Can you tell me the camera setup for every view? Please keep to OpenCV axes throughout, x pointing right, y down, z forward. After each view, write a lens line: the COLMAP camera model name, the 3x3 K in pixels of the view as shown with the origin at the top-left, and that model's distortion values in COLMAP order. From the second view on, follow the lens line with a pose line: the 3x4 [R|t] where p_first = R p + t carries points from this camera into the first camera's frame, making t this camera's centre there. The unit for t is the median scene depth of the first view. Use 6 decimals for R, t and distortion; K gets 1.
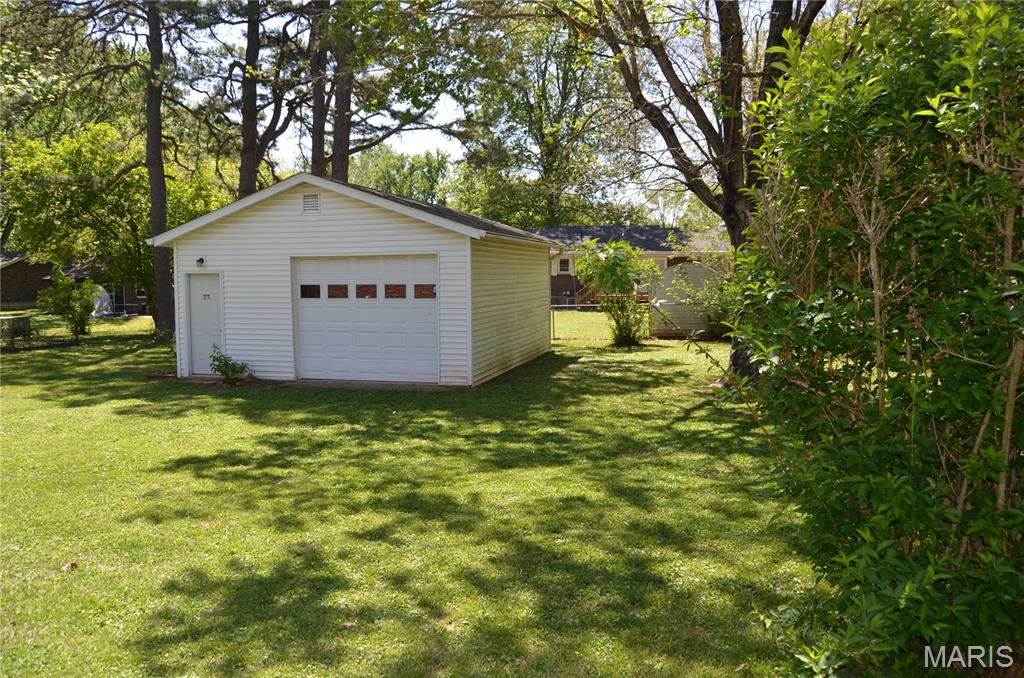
lens RADIAL K [[804.6, 0, 510.6], [0, 804.6, 336.5], [0, 0, 1]] dist [-0.082810, 0.024468]
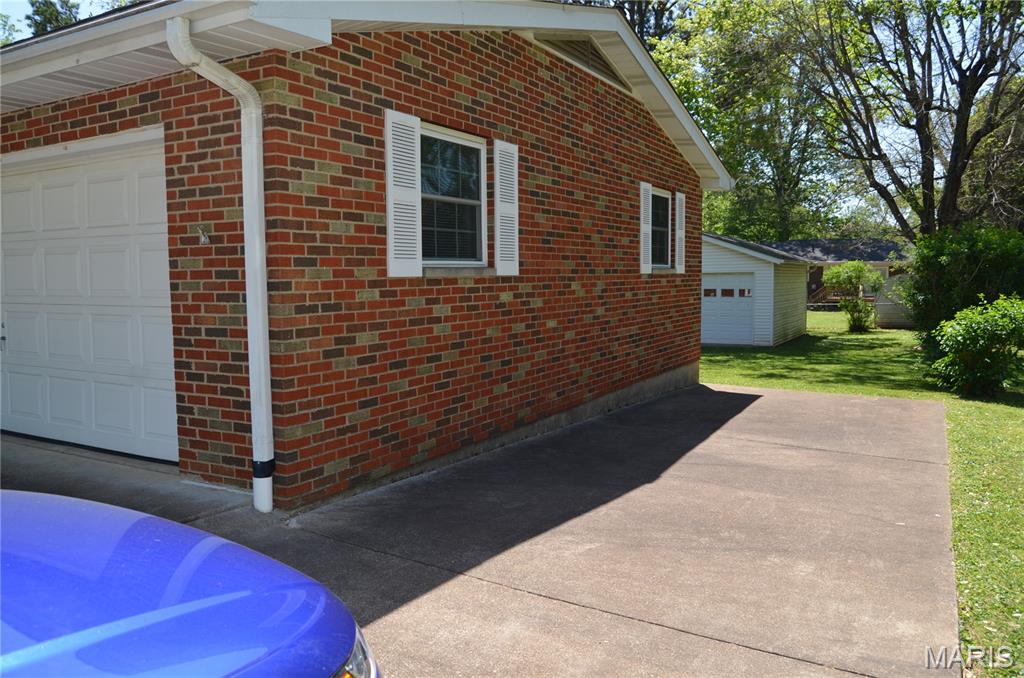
lens RADIAL K [[804.6, 0, 512.3], [0, 804.6, 342.8], [0, 0, 1]] dist [-0.082810, 0.024468]
pose [[0.968821, 0.020118, -0.246944, -0.160472], [-0.019254, 0.999797, 0.005914, 0.051544], [0.247013, -0.000974, 0.969012, -0.812321]]
